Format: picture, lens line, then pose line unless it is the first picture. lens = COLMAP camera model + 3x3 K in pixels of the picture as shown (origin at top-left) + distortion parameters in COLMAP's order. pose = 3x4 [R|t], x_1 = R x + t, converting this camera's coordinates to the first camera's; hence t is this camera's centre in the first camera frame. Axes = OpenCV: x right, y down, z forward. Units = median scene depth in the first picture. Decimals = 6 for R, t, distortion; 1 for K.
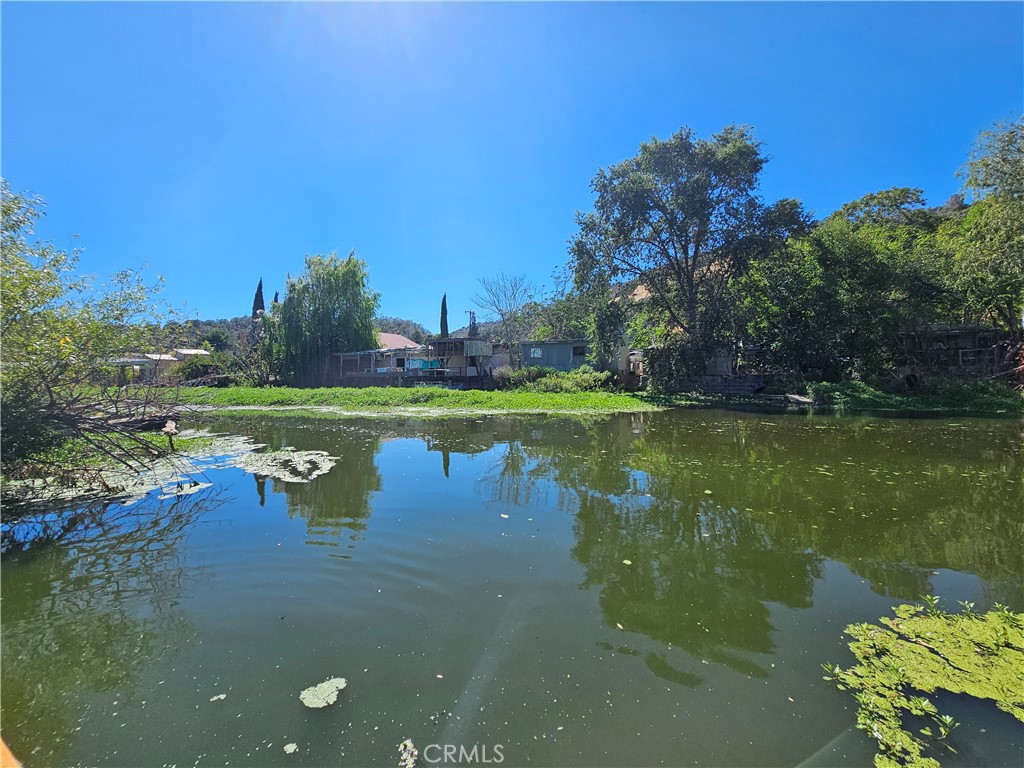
lens RADIAL K [[415.8, 0, 510.9], [0, 415.8, 369.4], [0, 0, 1]] dist [-0.001977, 0.000052]
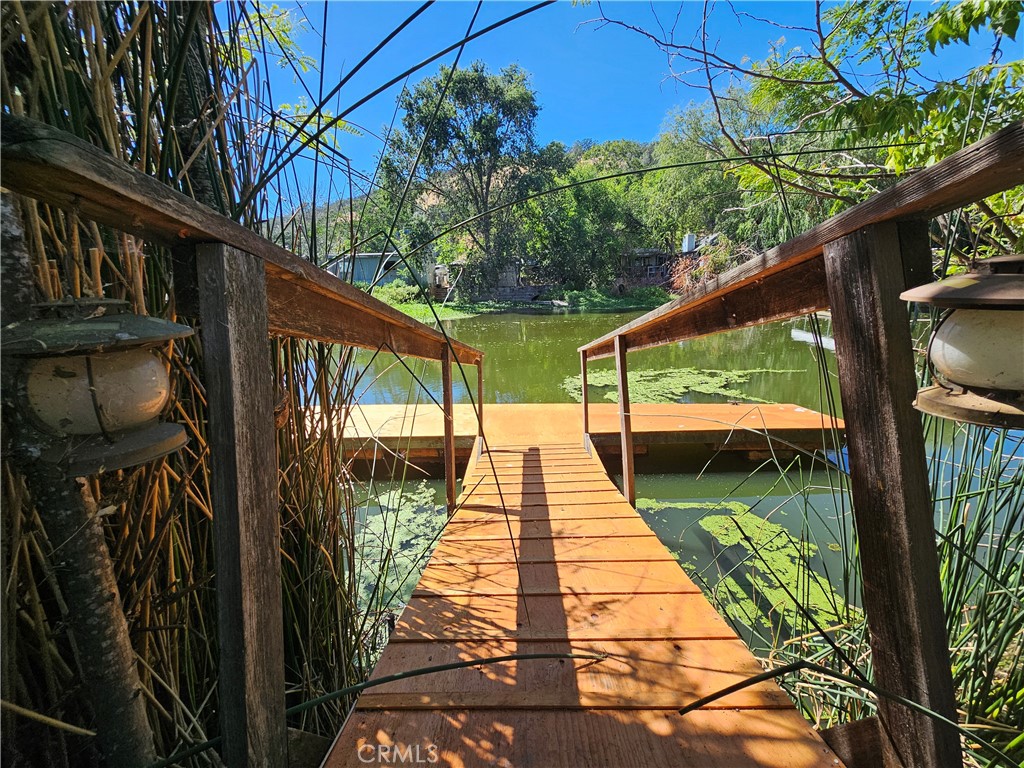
lens RADIAL K [[415.8, 0, 510.4], [0, 415.8, 382.0], [0, 0, 1]] dist [-0.001977, 0.000052]
pose [[0.884390, -0.124929, 0.449719, -0.105617], [0.013086, 0.969772, 0.243661, -0.014171], [-0.466566, -0.209606, 0.859292, -0.163623]]
